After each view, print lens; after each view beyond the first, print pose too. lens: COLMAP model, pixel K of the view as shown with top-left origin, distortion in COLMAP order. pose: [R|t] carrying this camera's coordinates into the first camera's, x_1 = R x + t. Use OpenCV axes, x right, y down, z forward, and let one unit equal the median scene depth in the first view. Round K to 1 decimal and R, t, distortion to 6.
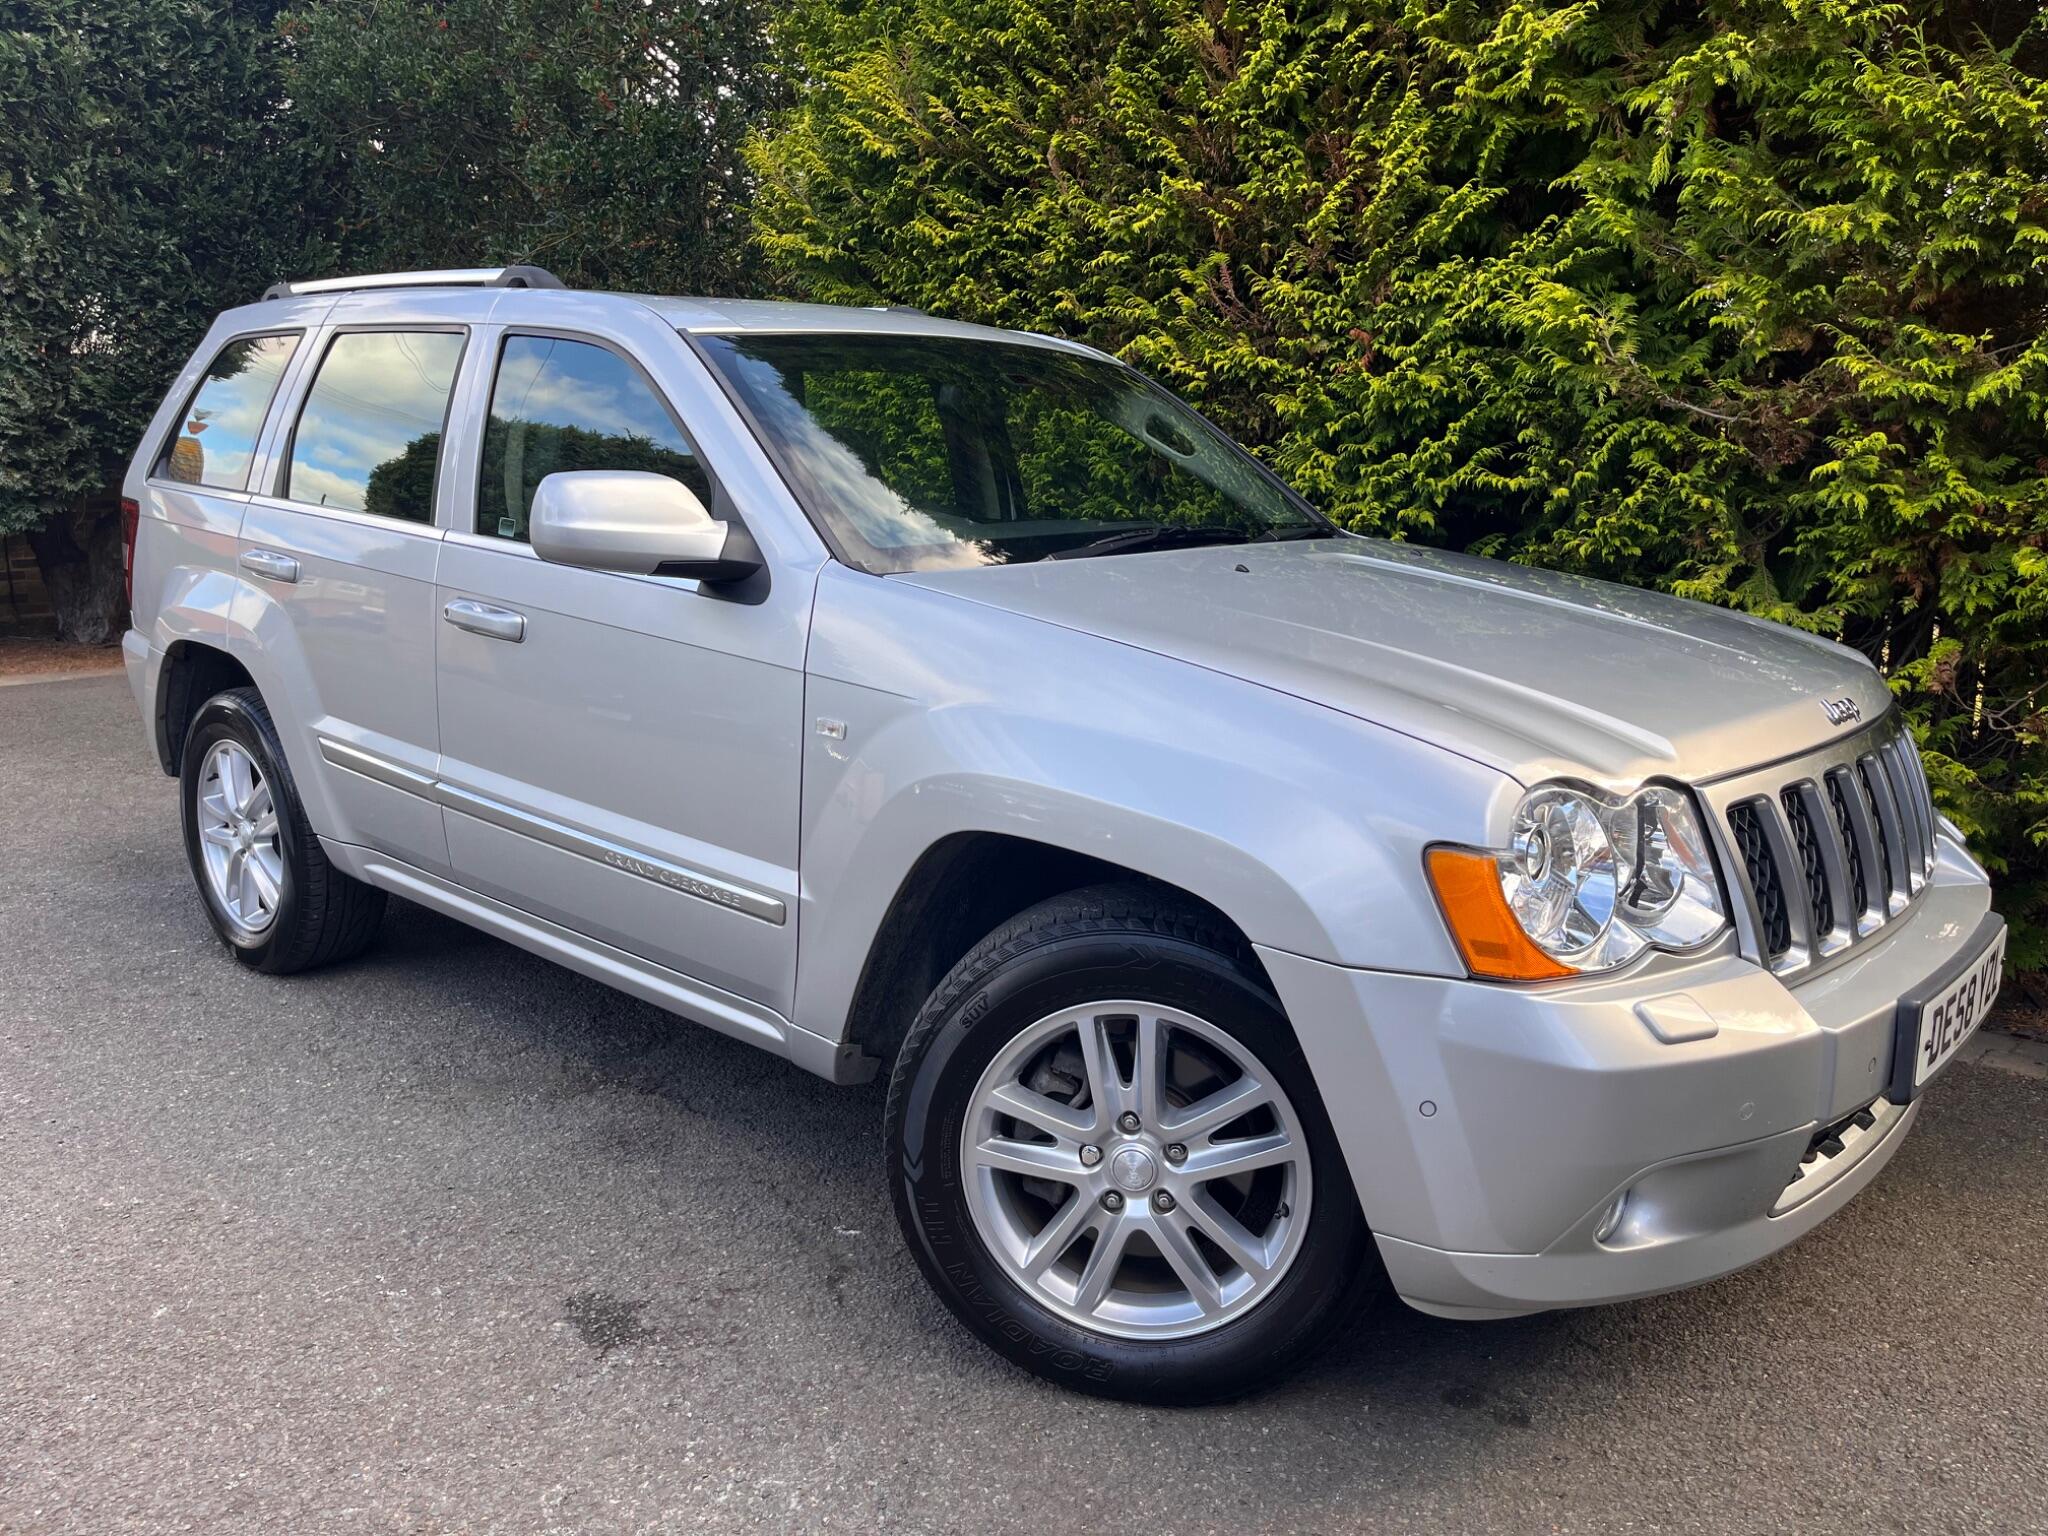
lens RADIAL K [[1561.2, 0, 1033.7], [0, 1561.2, 766.6], [0, 0, 1]] dist [0.068663, -0.107342]
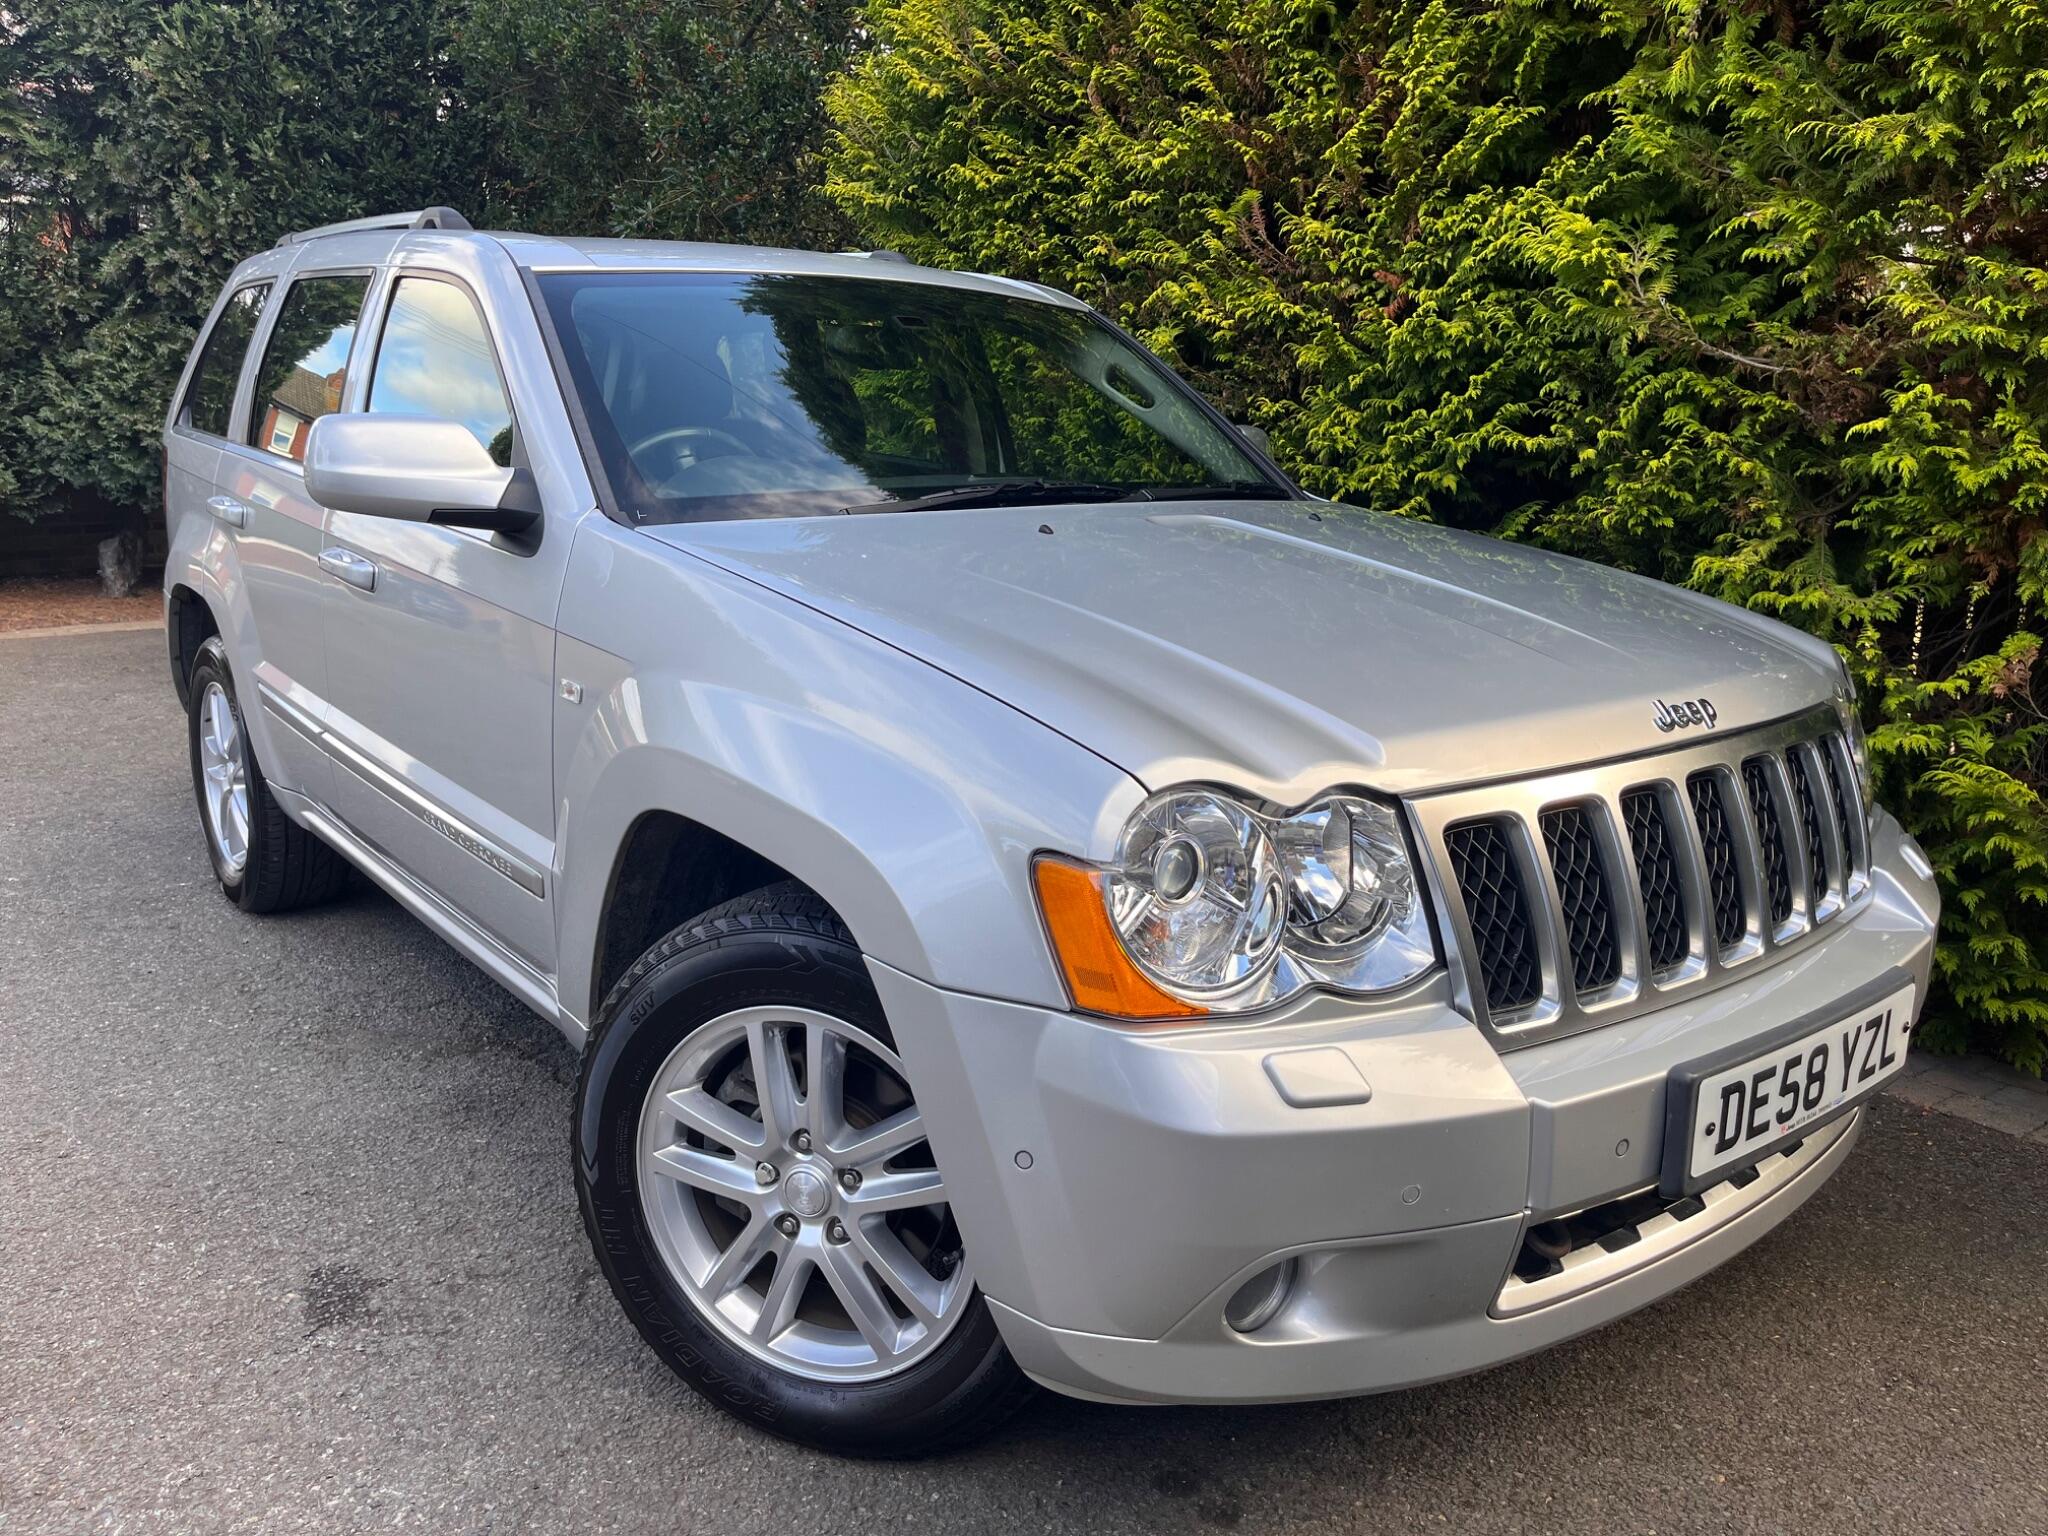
lens RADIAL K [[1558.2, 0, 1024.0], [0, 1558.2, 768.0], [0, 0, 1]] dist [0.081714, -0.124750]
pose [[0.985535, 0.043555, -0.163777, 0.177545], [-0.039952, 0.998883, 0.025232, -0.008074], [0.164693, -0.018324, 0.986175, 0.074632]]
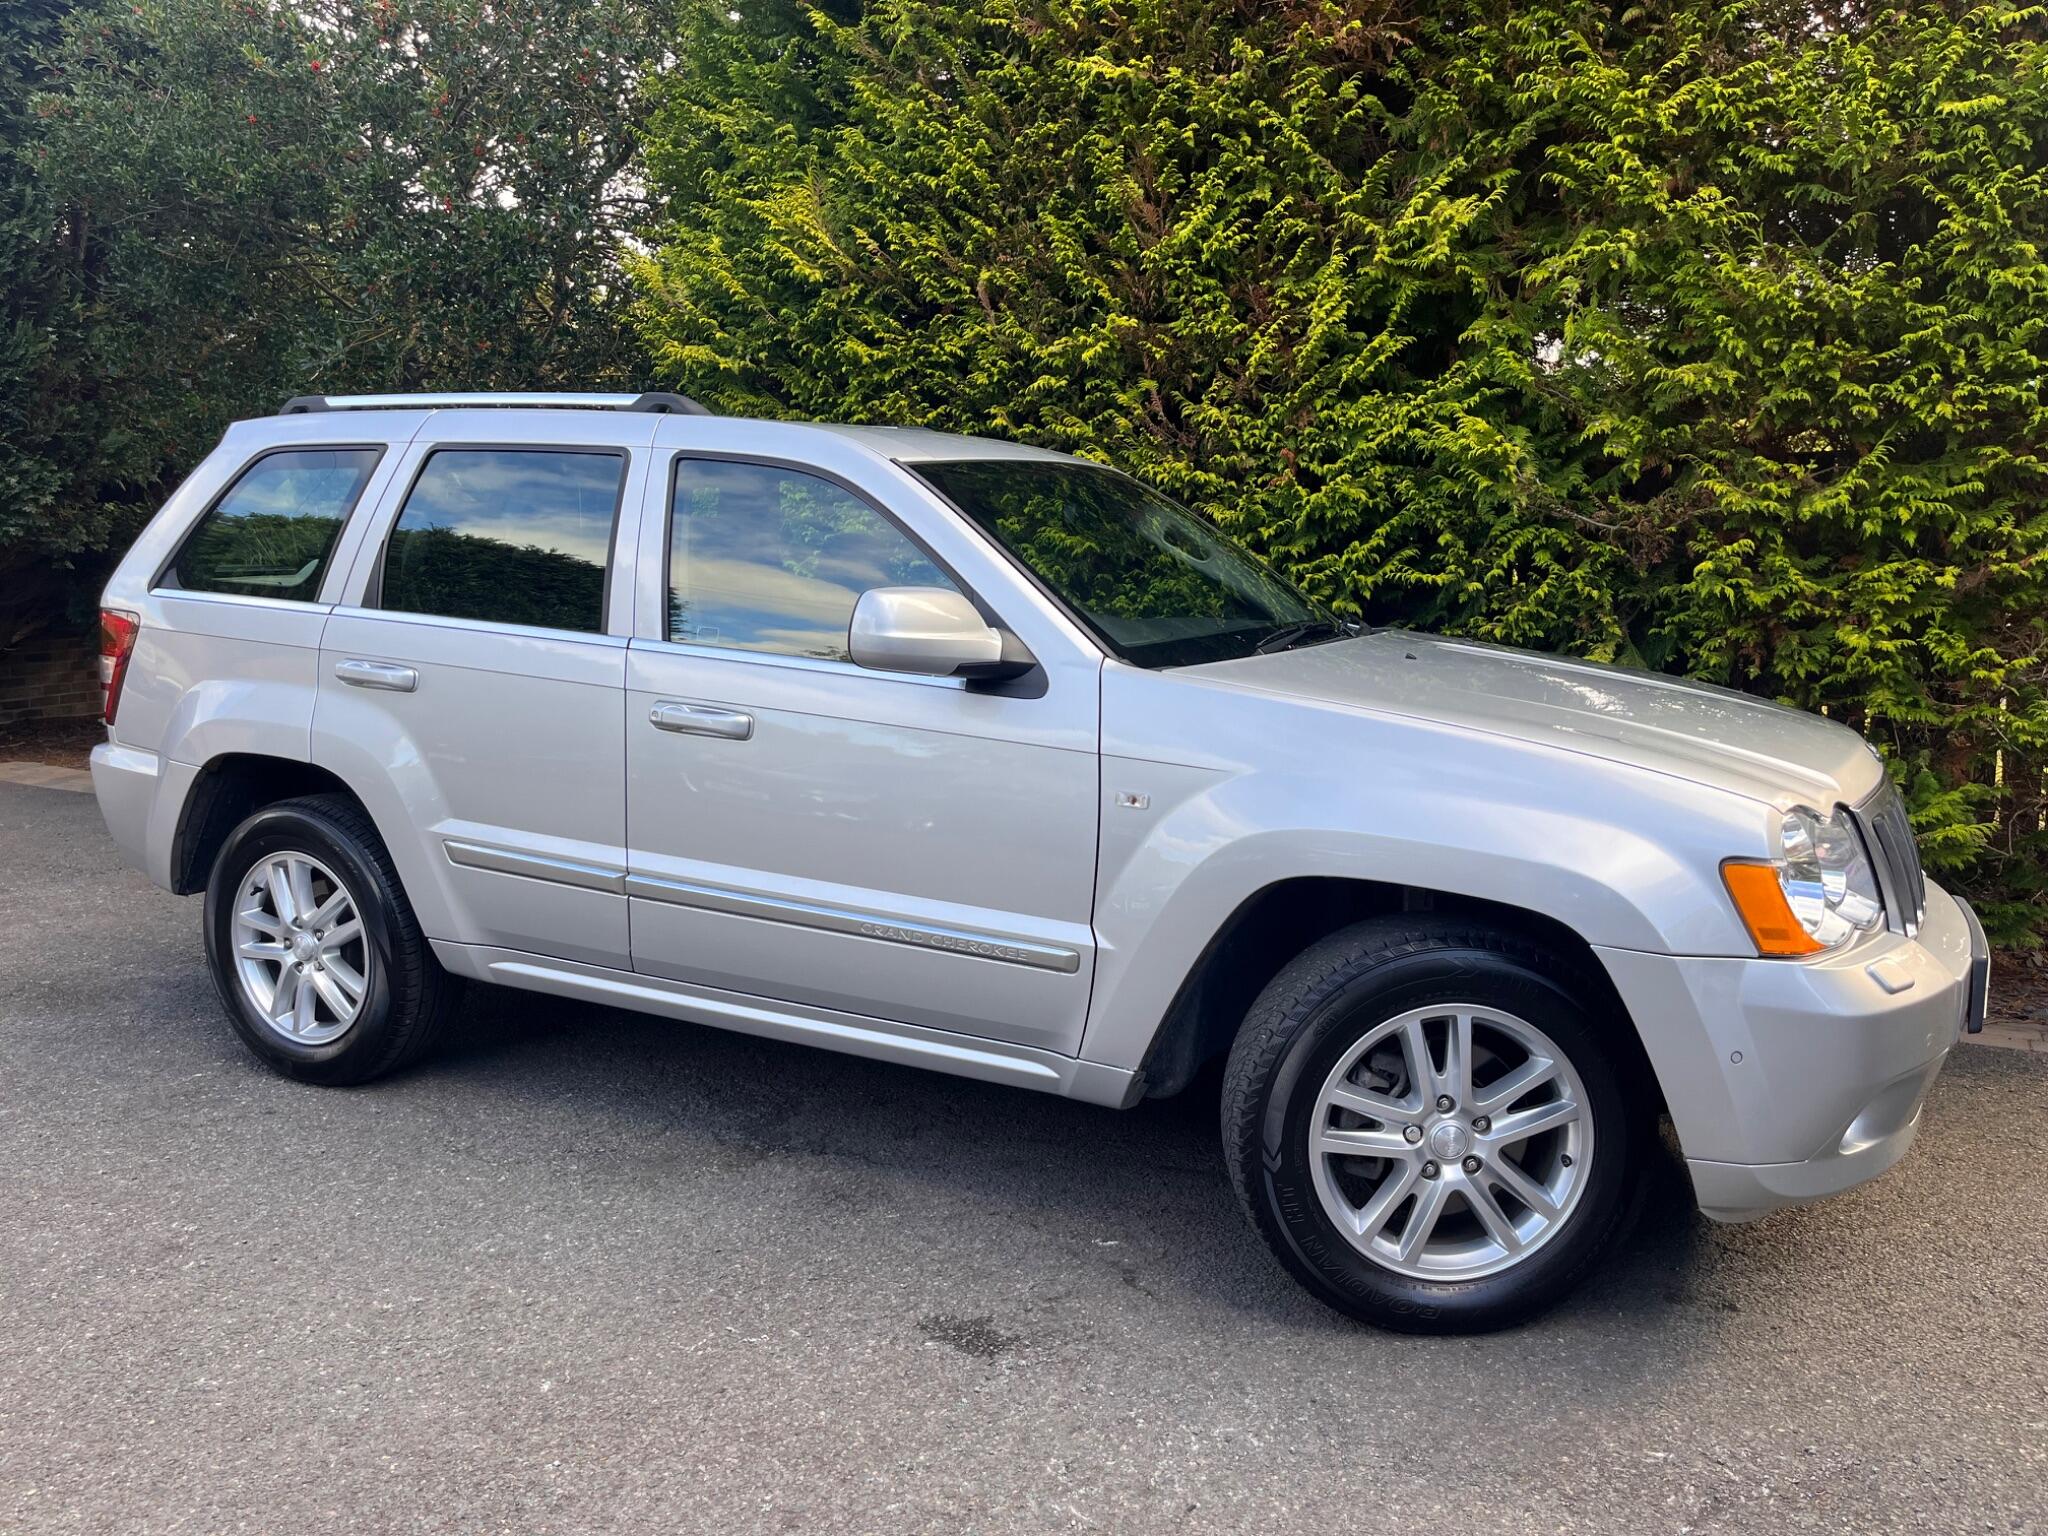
lens RADIAL K [[1561.2, 0, 1033.7], [0, 1561.2, 766.6], [0, 0, 1]] dist [0.068663, -0.107342]
pose [[0.967009, -0.041083, 0.251408, -0.304108], [0.053897, 0.997563, -0.044298, -0.000966], [-0.248975, 0.056387, 0.966867, -0.074879]]
